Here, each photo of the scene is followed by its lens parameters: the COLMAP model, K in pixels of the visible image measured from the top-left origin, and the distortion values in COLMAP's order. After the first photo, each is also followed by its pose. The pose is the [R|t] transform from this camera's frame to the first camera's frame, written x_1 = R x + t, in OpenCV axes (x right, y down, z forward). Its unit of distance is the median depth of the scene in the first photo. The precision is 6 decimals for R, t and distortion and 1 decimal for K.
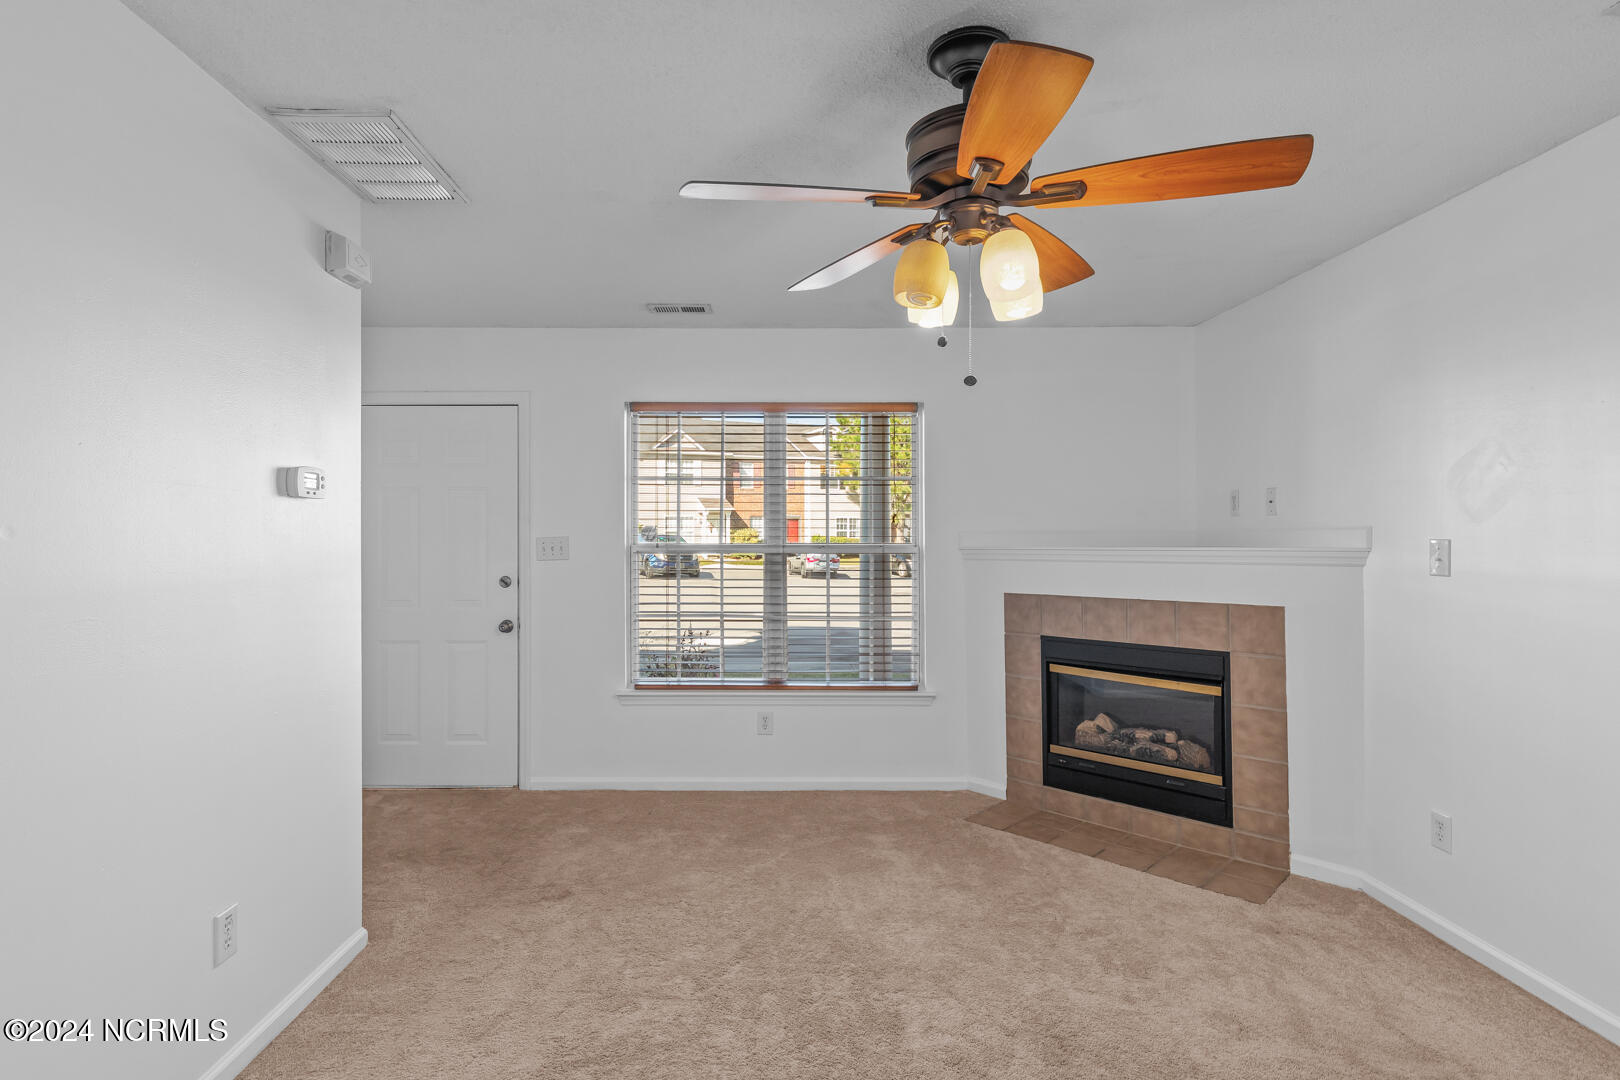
lens RADIAL K [[789.5, 0, 787.6], [0, 789.5, 529.6], [0, 0, 1]] dist [0.004995, -0.001031]
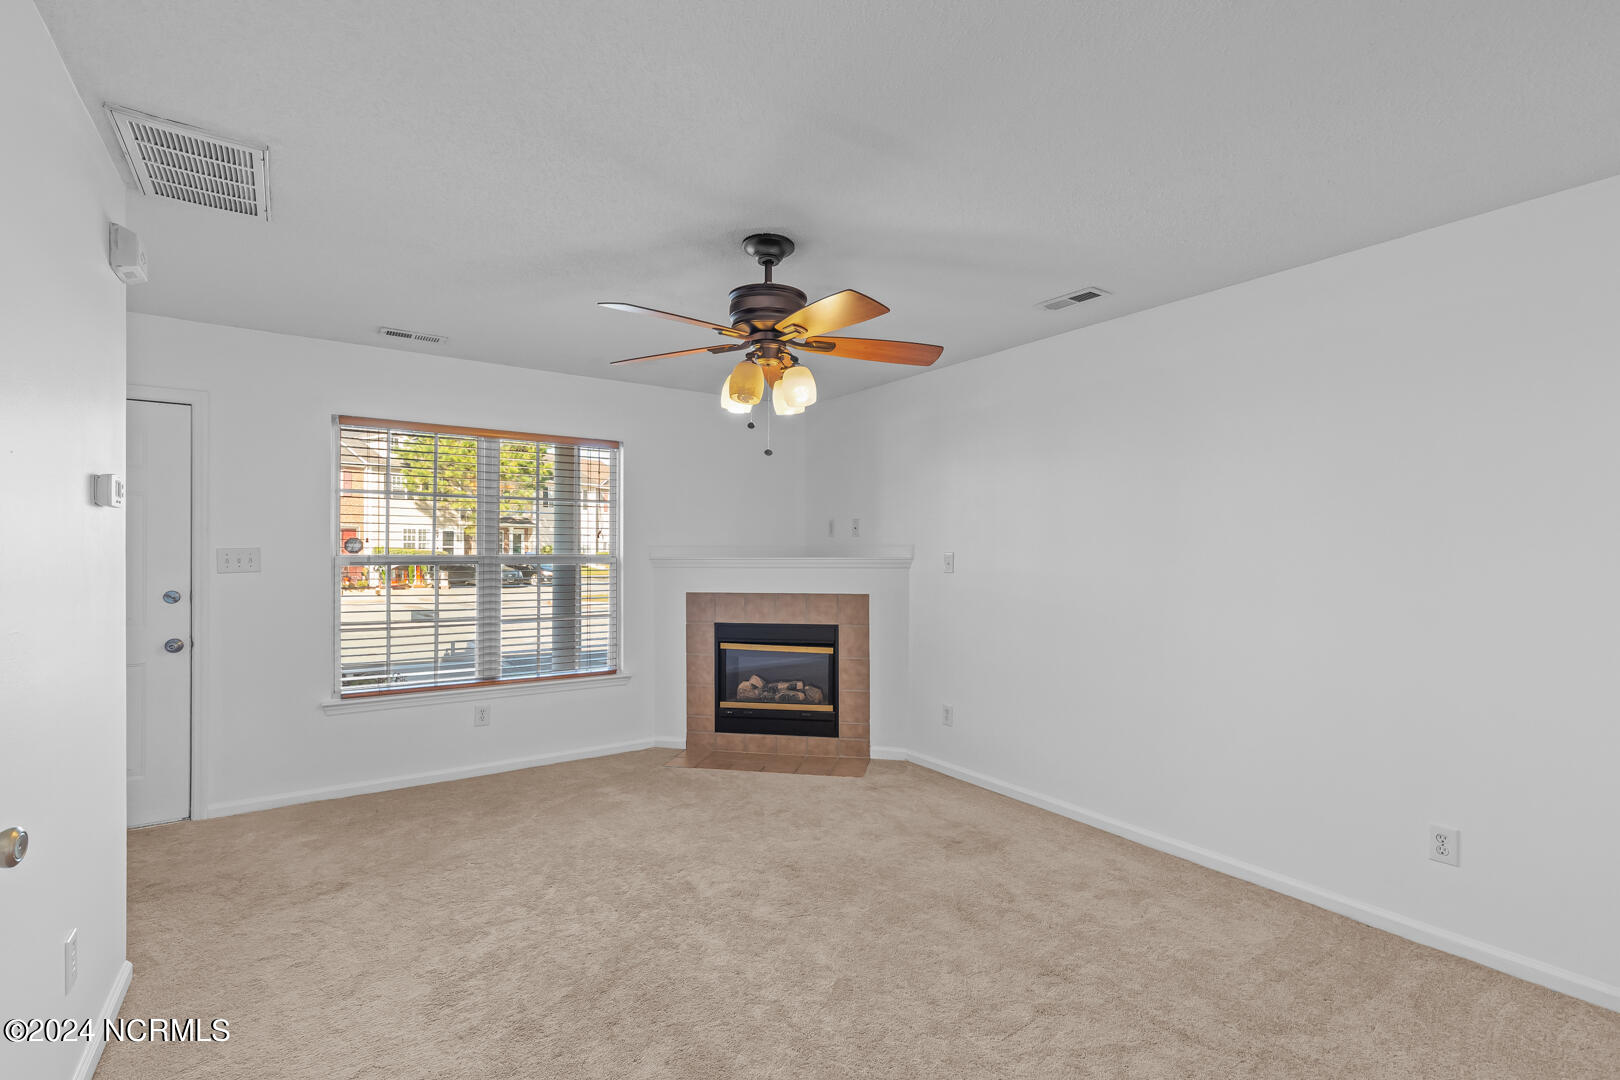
lens RADIAL K [[718.7, 0, 815.0], [0, 718.7, 547.7], [0, 0, 1]] dist [0.003766, -0.000208]
pose [[0.824711, 0.005392, 0.565529, -0.276088], [-0.009238, 0.999950, 0.003938, -0.001509], [-0.565479, -0.008472, 0.824719, -0.136040]]
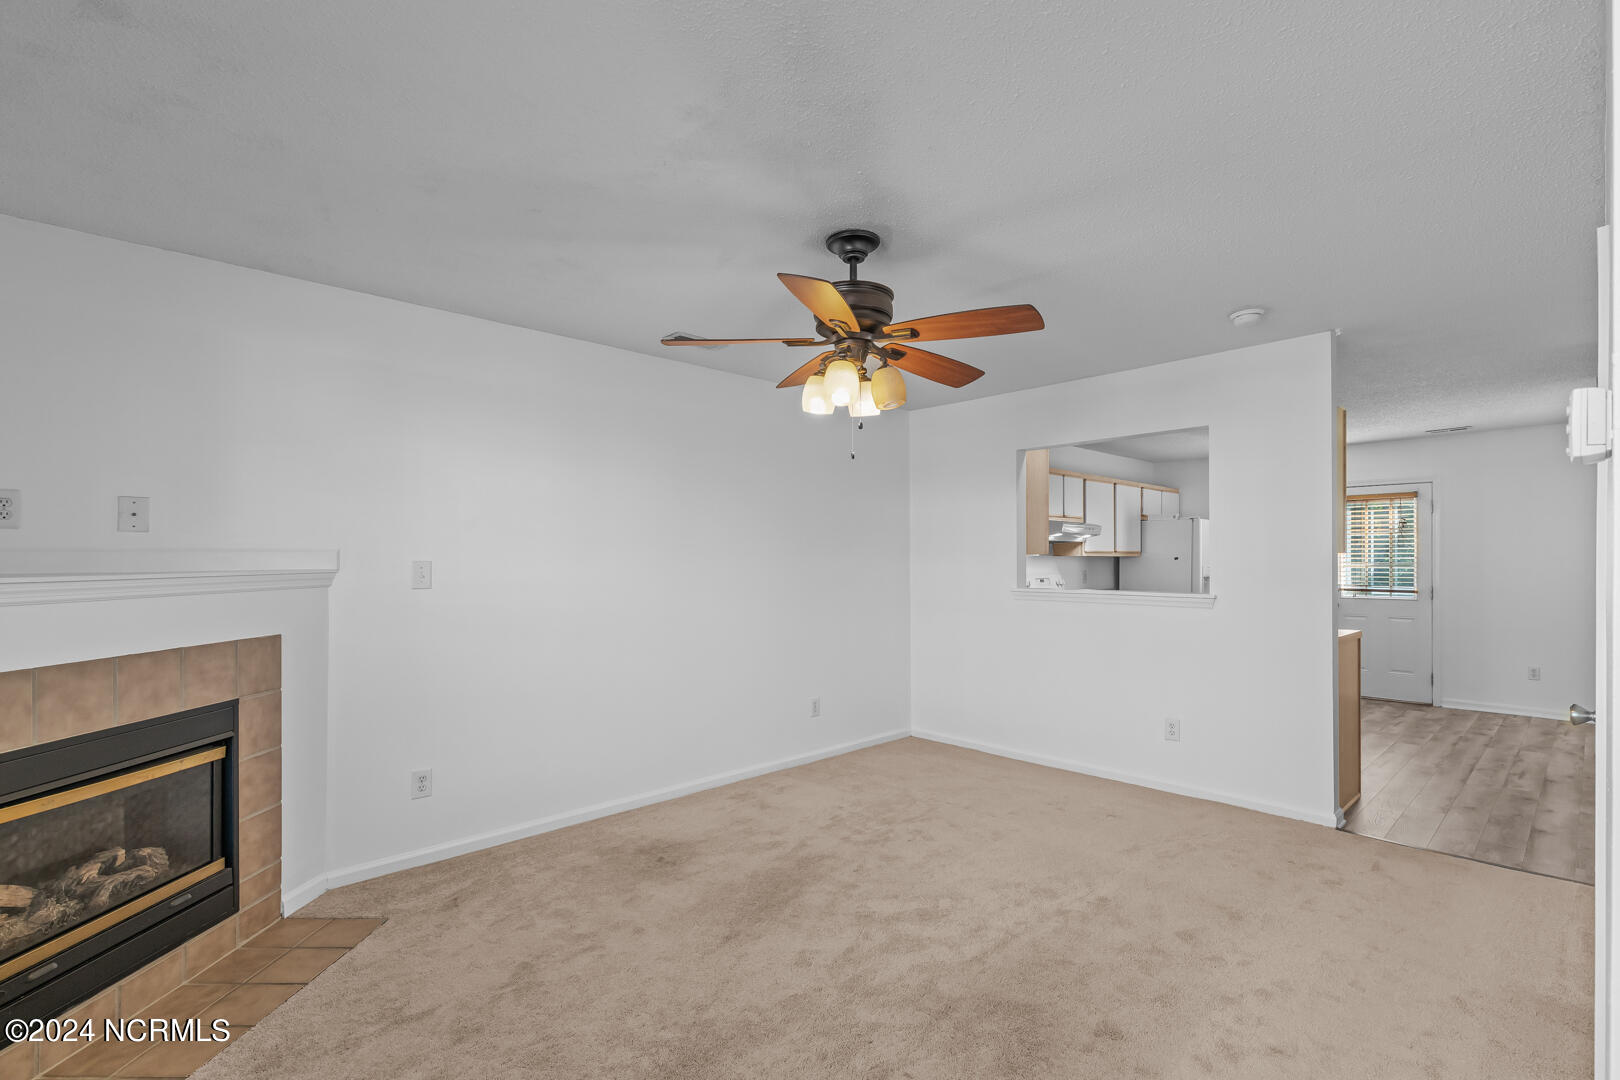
lens RADIAL K [[742.3, 0, 816.7], [0, 742.3, 564.5], [0, 0, 1]] dist [0.002499, -0.000397]
pose [[-0.673363, -0.001725, 0.739310, -0.414138], [-0.003563, 0.999993, -0.000912, 0.013794], [-0.739303, -0.003248, -0.673365, 1.067933]]
